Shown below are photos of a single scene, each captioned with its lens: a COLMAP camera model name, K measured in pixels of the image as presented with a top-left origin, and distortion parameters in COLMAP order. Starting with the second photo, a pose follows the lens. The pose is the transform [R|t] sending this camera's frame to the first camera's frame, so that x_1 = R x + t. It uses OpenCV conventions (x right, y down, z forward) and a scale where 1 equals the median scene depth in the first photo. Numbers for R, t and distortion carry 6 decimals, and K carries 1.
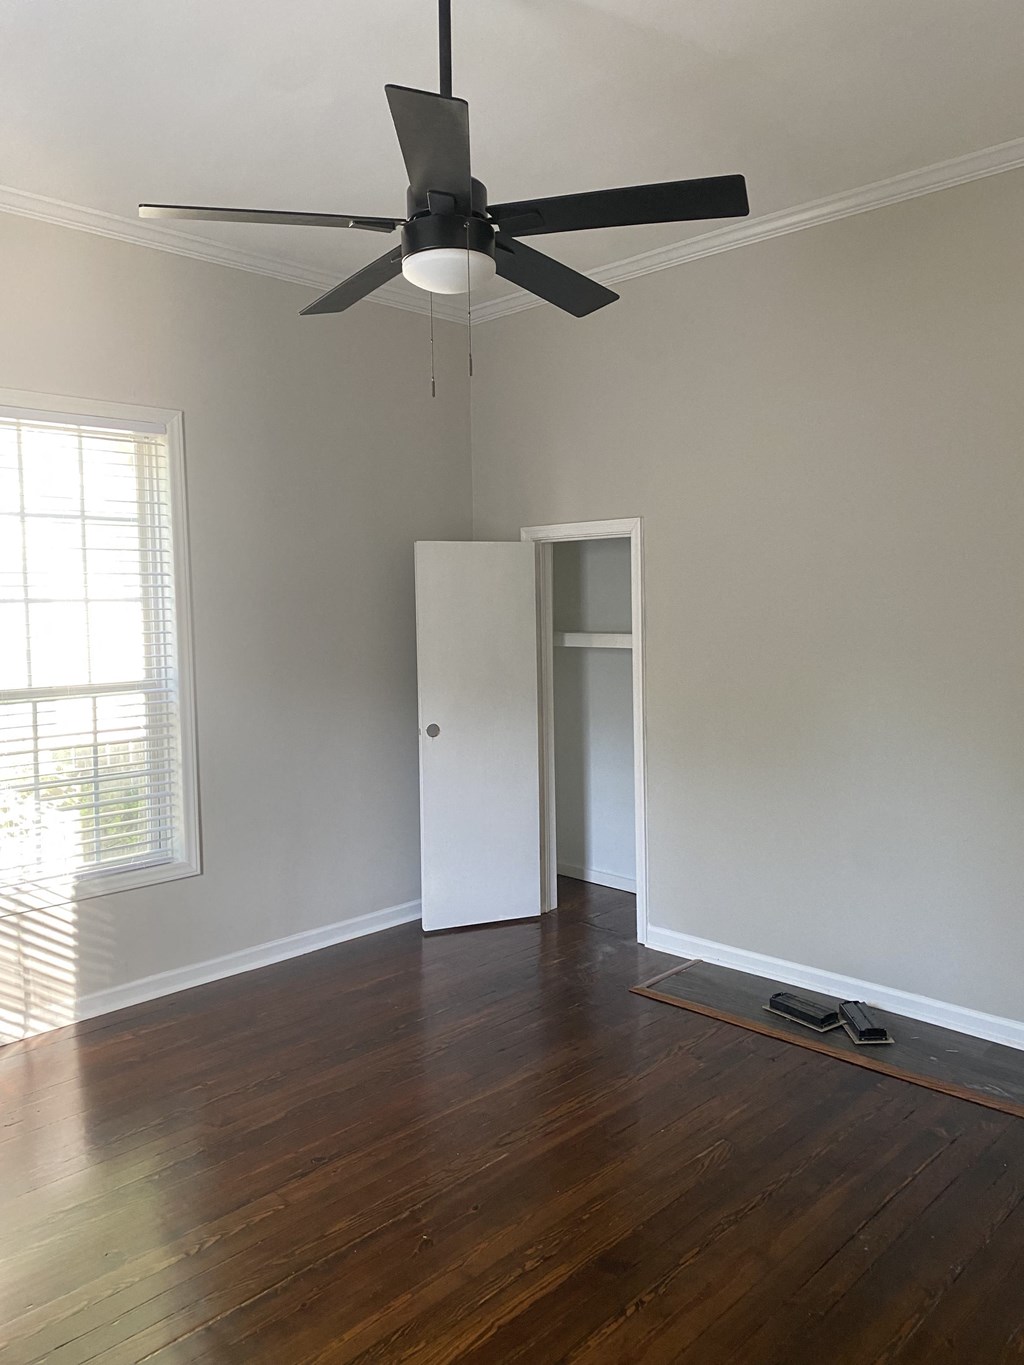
lens RADIAL K [[1038.9, 0, 505.0], [0, 1038.9, 676.9], [0, 0, 1]] dist [0.024020, -0.009485]
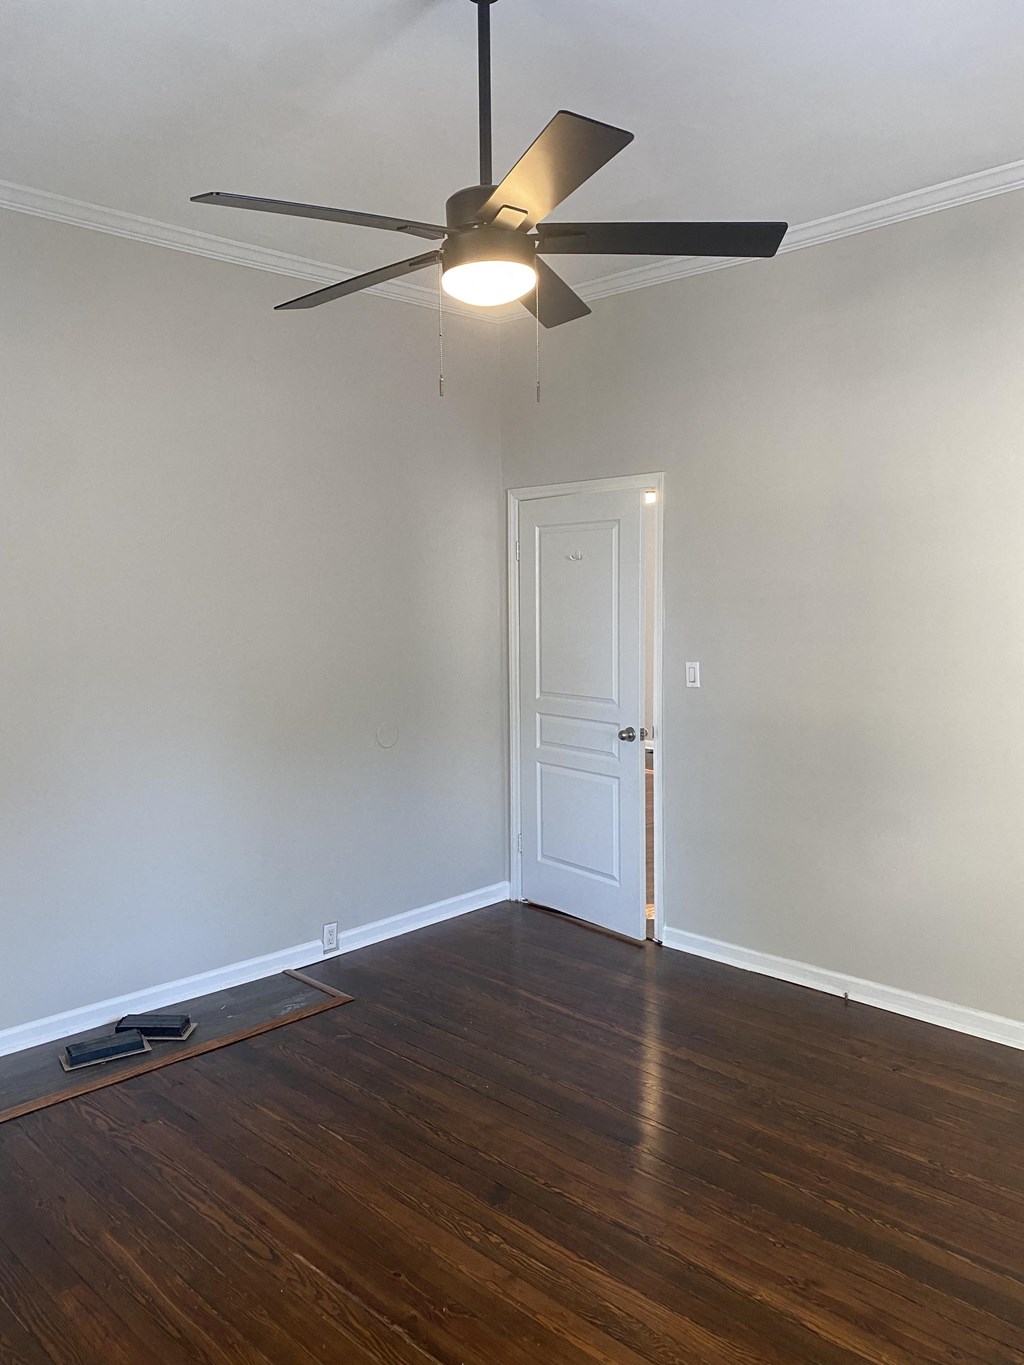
lens RADIAL K [[1038.9, 0, 505.0], [0, 1038.9, 676.9], [0, 0, 1]] dist [0.024020, -0.009485]
pose [[0.018645, -0.058496, 0.998114, -0.781039], [0.089960, 0.994336, 0.056594, -0.044104], [-0.995771, 0.088735, 0.023801, 0.724189]]
